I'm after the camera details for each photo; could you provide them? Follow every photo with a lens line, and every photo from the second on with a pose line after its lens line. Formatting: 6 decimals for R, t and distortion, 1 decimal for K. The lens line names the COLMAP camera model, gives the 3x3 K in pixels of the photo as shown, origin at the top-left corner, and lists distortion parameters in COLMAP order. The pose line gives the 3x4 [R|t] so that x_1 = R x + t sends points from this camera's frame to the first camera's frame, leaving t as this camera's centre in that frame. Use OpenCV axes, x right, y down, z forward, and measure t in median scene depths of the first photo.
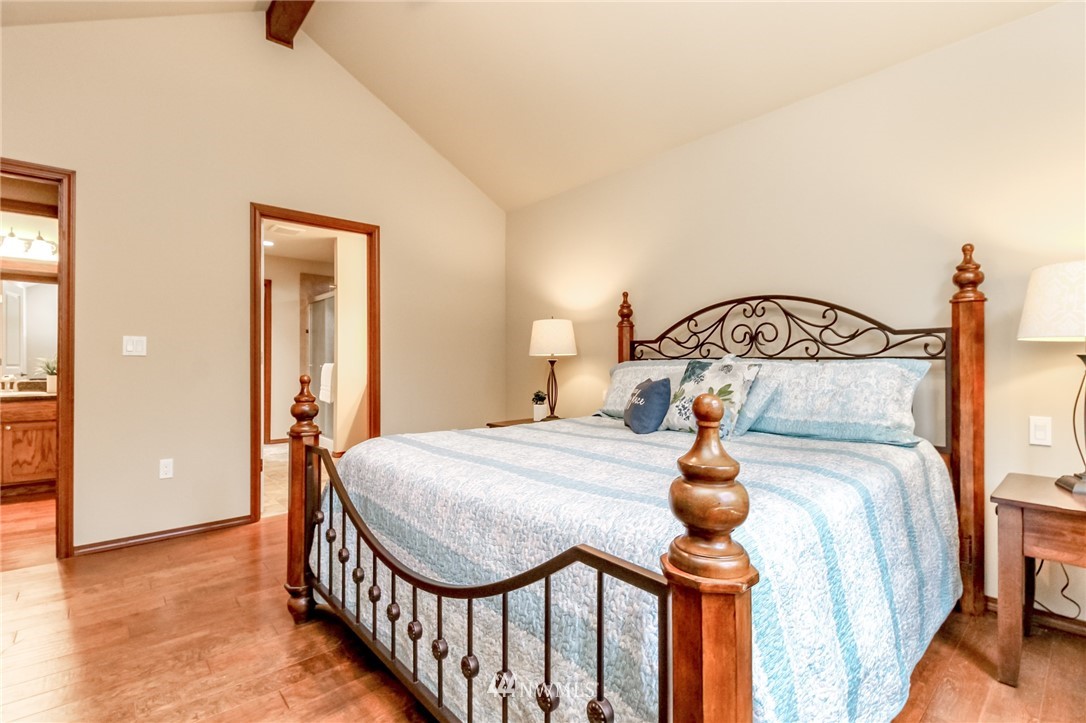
lens RADIAL K [[496.4, 0, 543.4], [0, 496.4, 359.3], [0, 0, 1]] dist [0.003601, -0.004322]
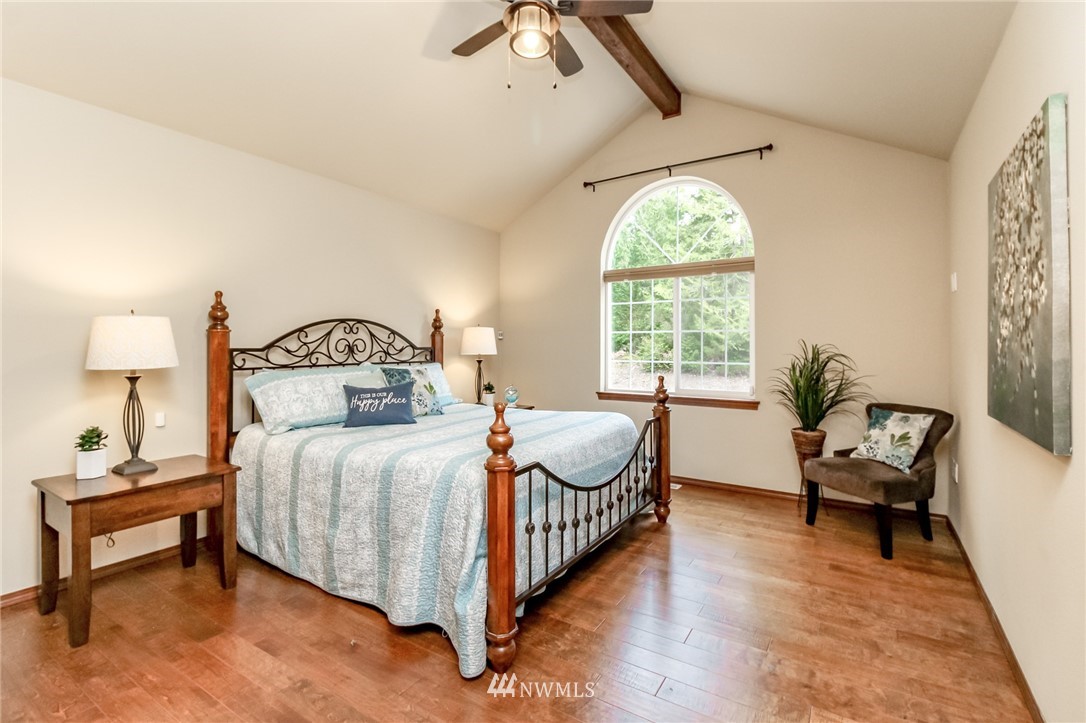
lens RADIAL K [[496.4, 0, 541.5], [0, 496.4, 352.7], [0, 0, 1]] dist [0.003601, -0.004322]
pose [[-0.275633, -0.014554, 0.961153, -1.045519], [-0.006827, 0.999890, 0.013183, -0.056273], [-0.961239, -0.002928, -0.275702, 0.891538]]
